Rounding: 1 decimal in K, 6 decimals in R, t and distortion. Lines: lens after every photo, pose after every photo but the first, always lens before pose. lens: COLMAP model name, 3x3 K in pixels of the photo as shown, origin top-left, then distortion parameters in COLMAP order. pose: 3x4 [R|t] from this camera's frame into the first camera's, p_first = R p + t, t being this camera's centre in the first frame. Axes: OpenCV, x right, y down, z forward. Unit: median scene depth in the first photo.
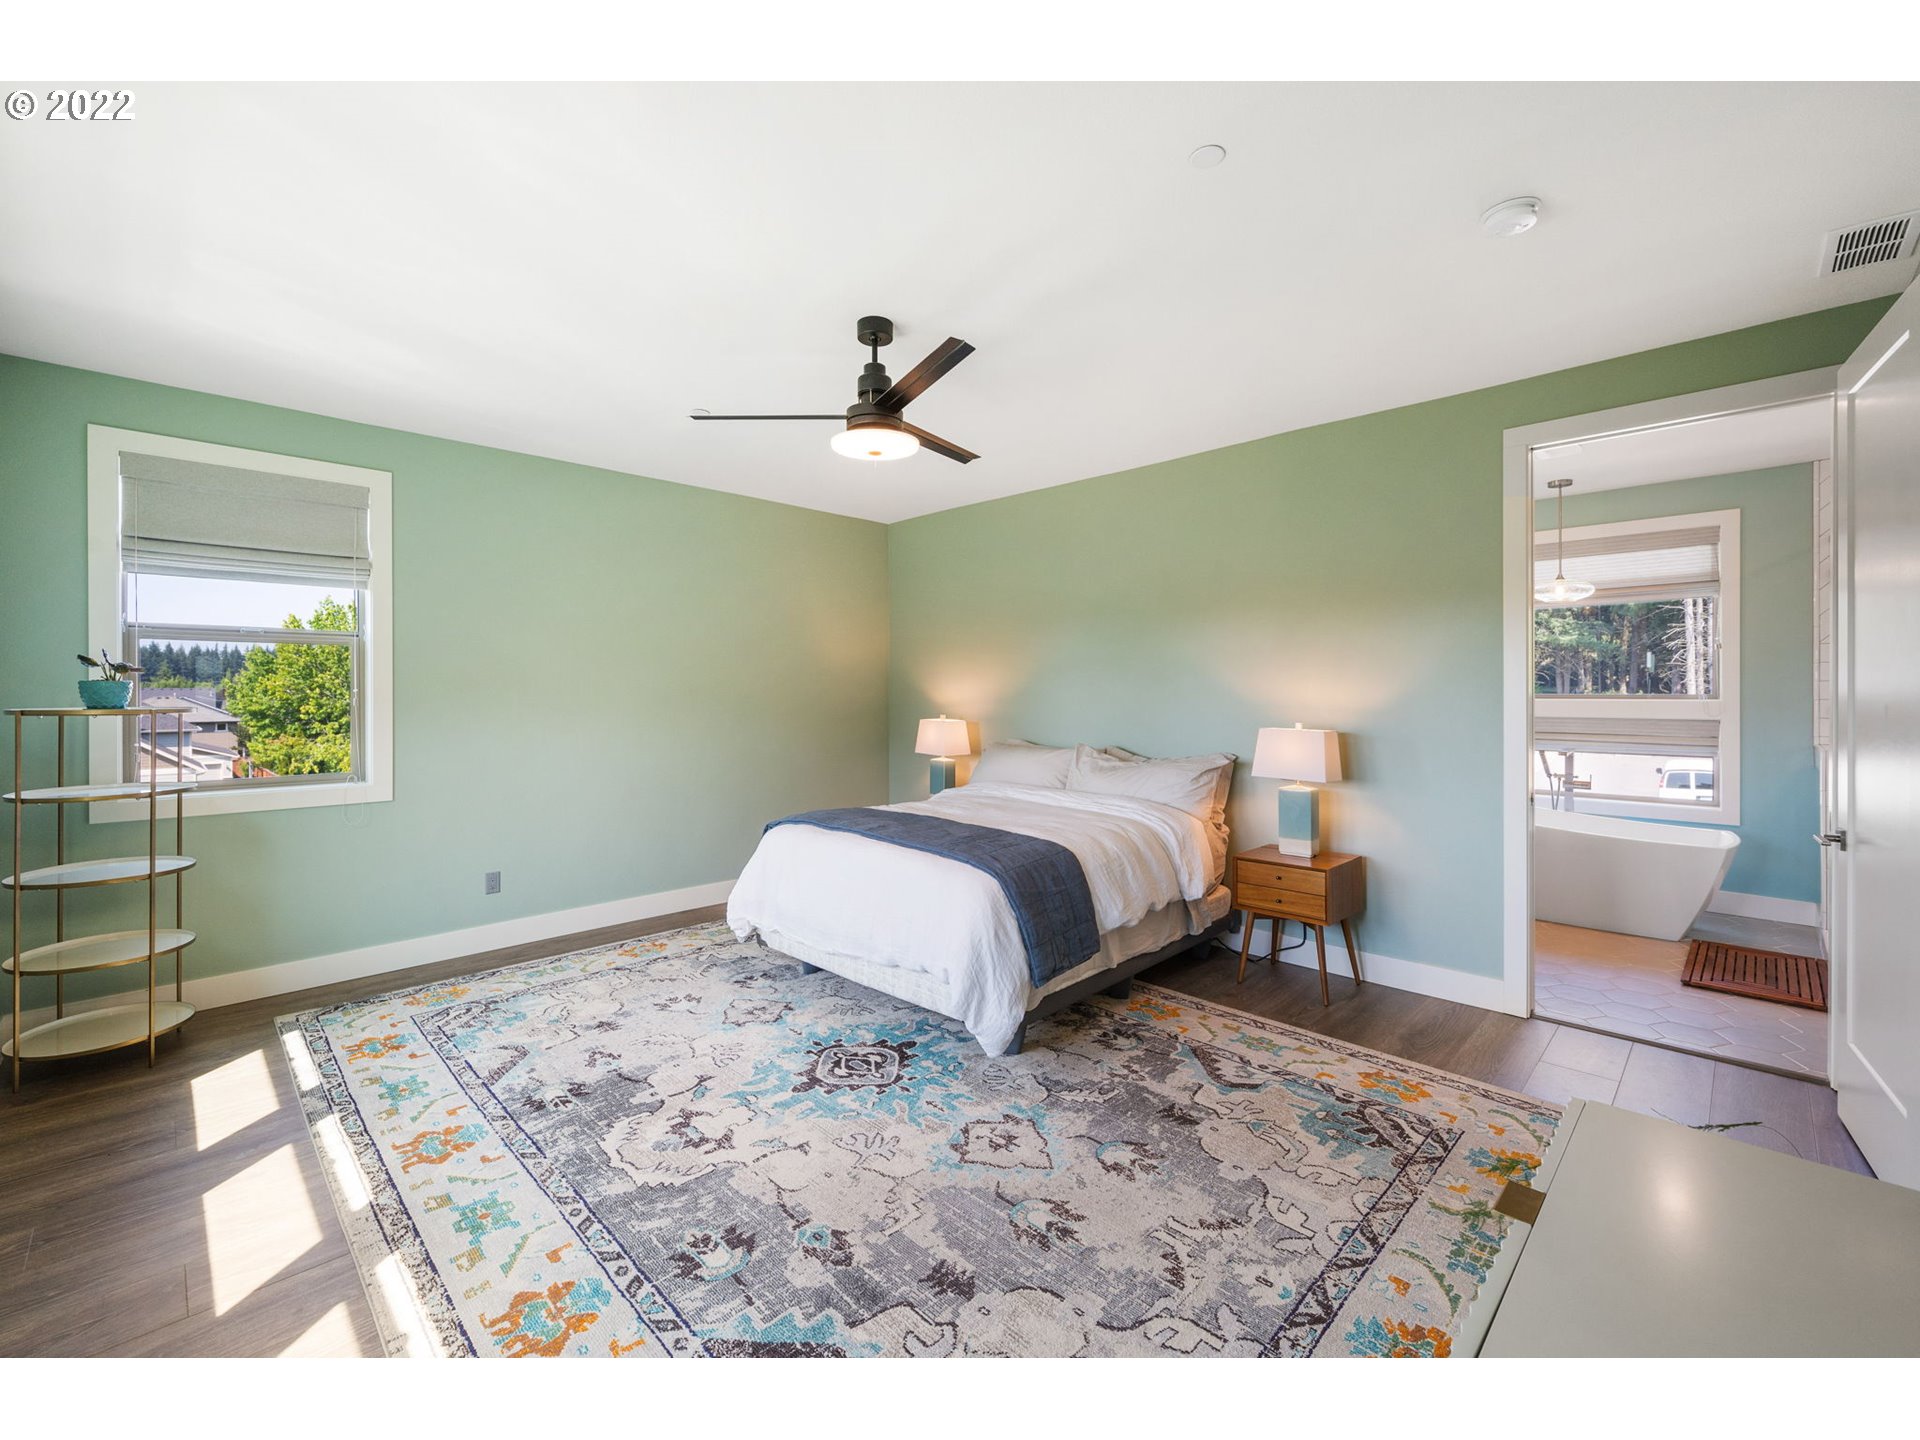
lens RADIAL K [[812.9, 0, 957.3], [0, 812.9, 703.9], [0, 0, 1]] dist [0.007181, -0.000022]
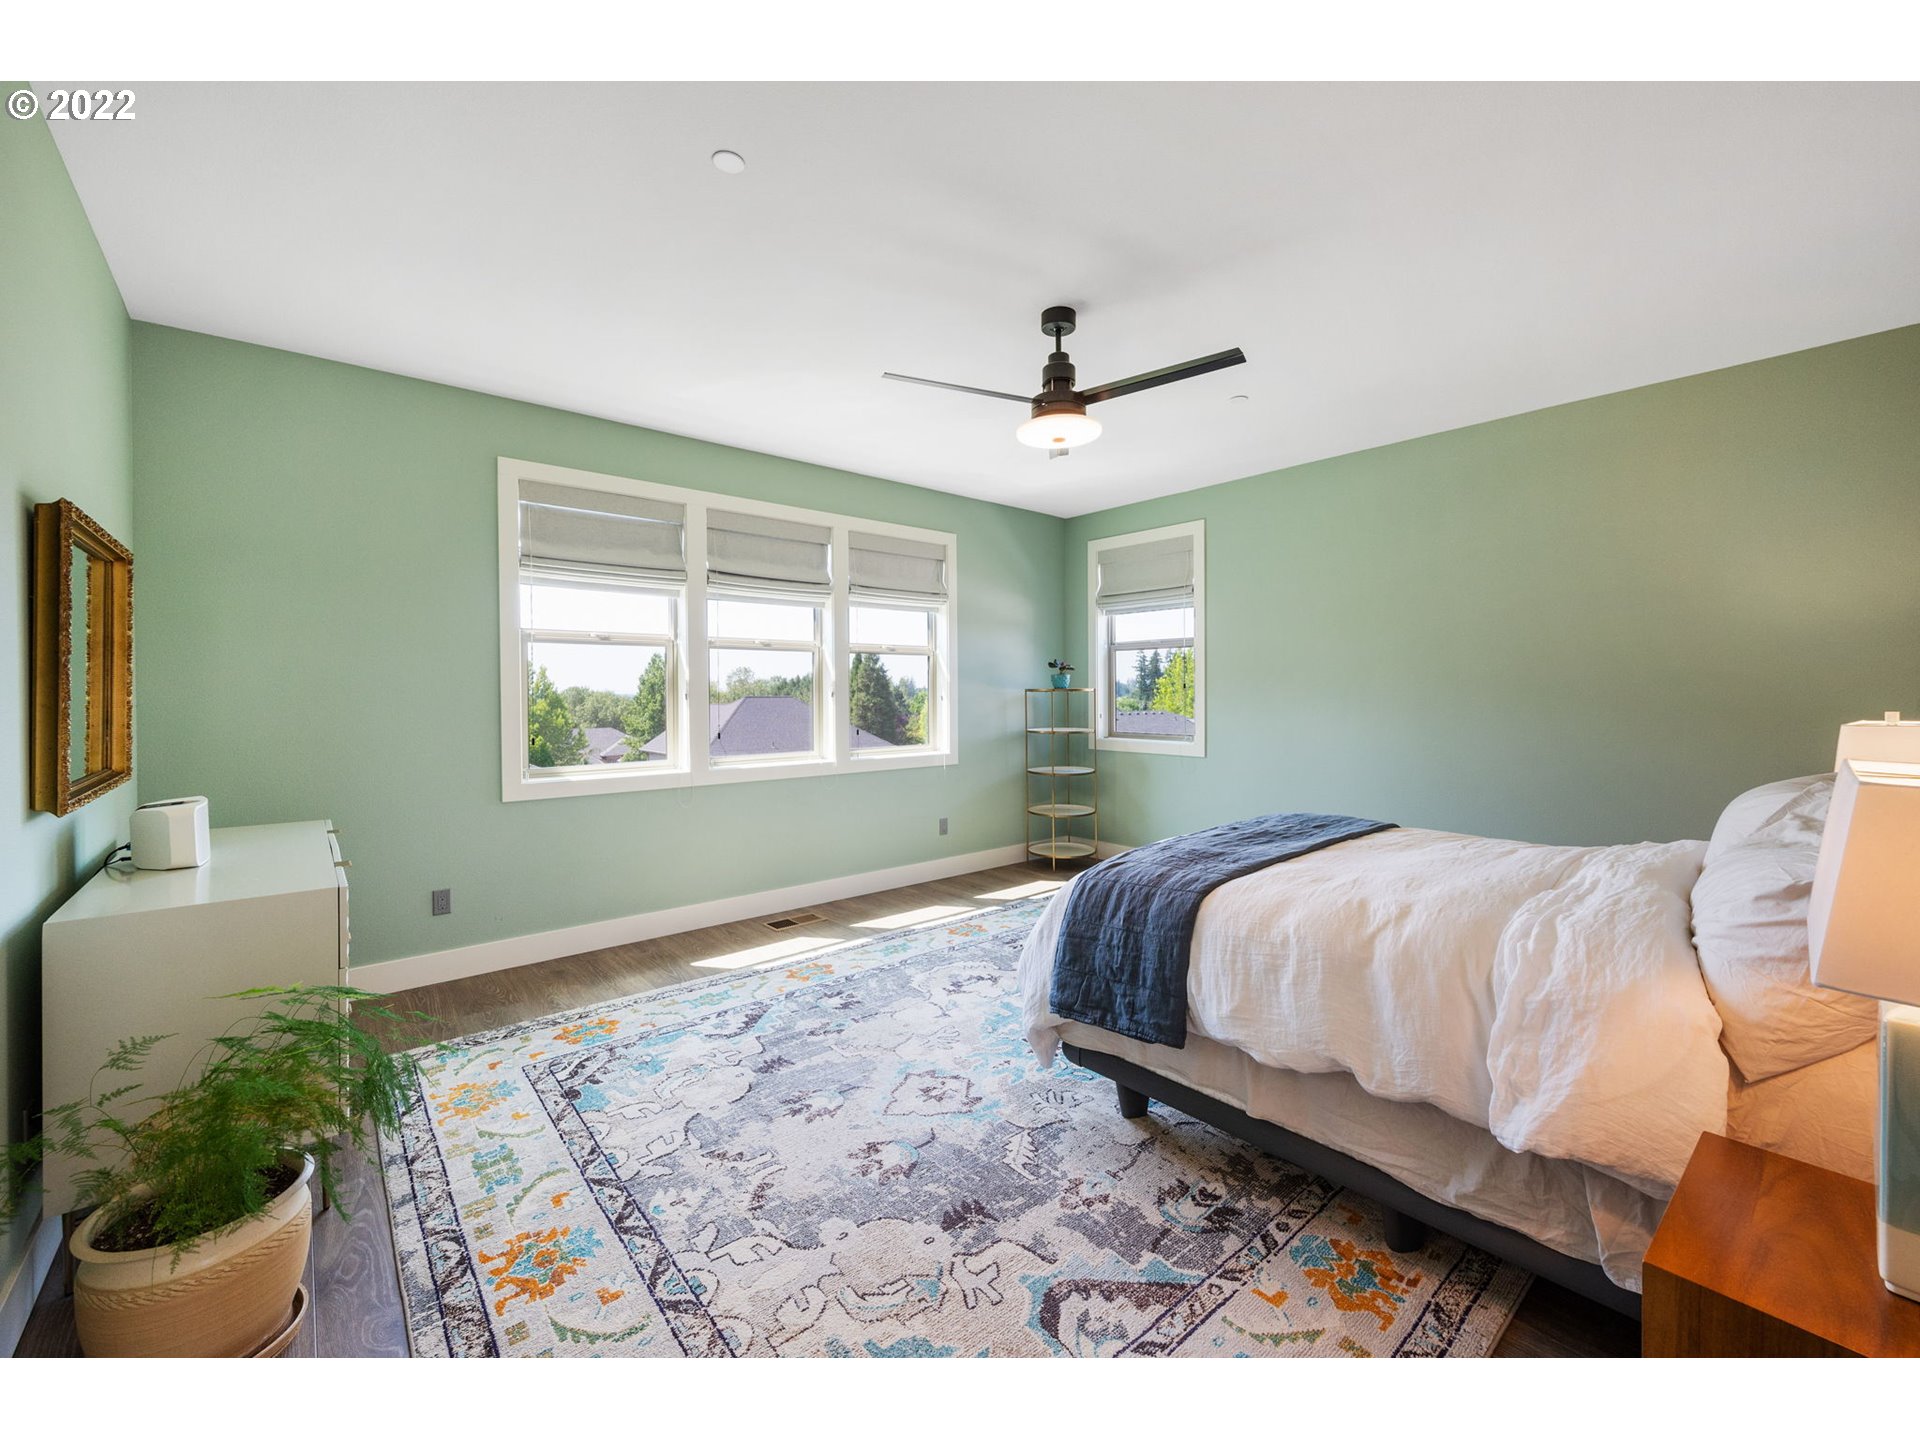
lens RADIAL K [[782.8, 0, 957.6], [0, 782.8, 702.6], [0, 0, 1]] dist [0.012339, 0.000349]
pose [[-0.091462, 0.013951, -0.995711, 1.128300], [-0.008016, 0.999859, 0.014745, 0.016351], [0.995776, 0.009330, -0.091338, 1.192990]]
